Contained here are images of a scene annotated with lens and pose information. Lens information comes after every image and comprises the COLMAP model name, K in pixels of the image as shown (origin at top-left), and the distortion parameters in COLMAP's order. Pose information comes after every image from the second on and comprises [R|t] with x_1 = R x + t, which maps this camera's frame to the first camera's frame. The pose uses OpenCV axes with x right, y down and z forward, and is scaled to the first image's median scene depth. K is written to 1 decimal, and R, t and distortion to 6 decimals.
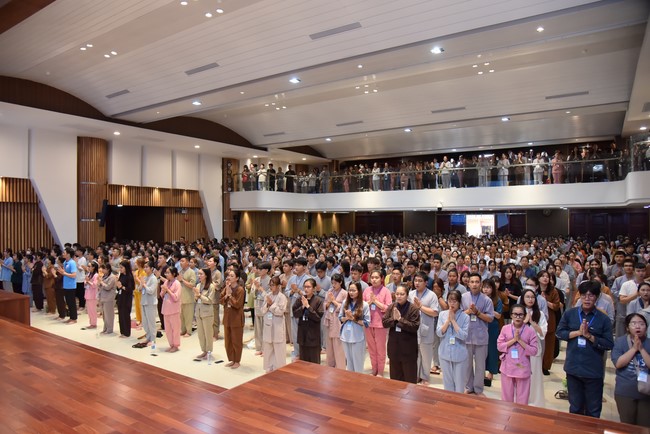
lens RADIAL K [[448.2, 0, 323.9], [0, 448.2, 216.9], [0, 0, 1]] dist [-0.064370, 0.012042]
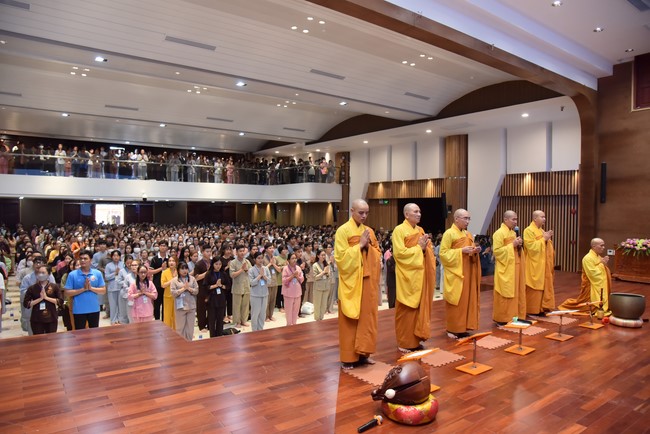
lens RADIAL K [[448.2, 0, 324.1], [0, 448.2, 214.6], [0, 0, 1]] dist [-0.064370, 0.012042]
pose [[0.334936, -0.005082, 0.942227, -1.071263], [-0.011920, 0.999883, 0.009630, 0.006894], [-0.942166, -0.014457, 0.334836, 0.438856]]
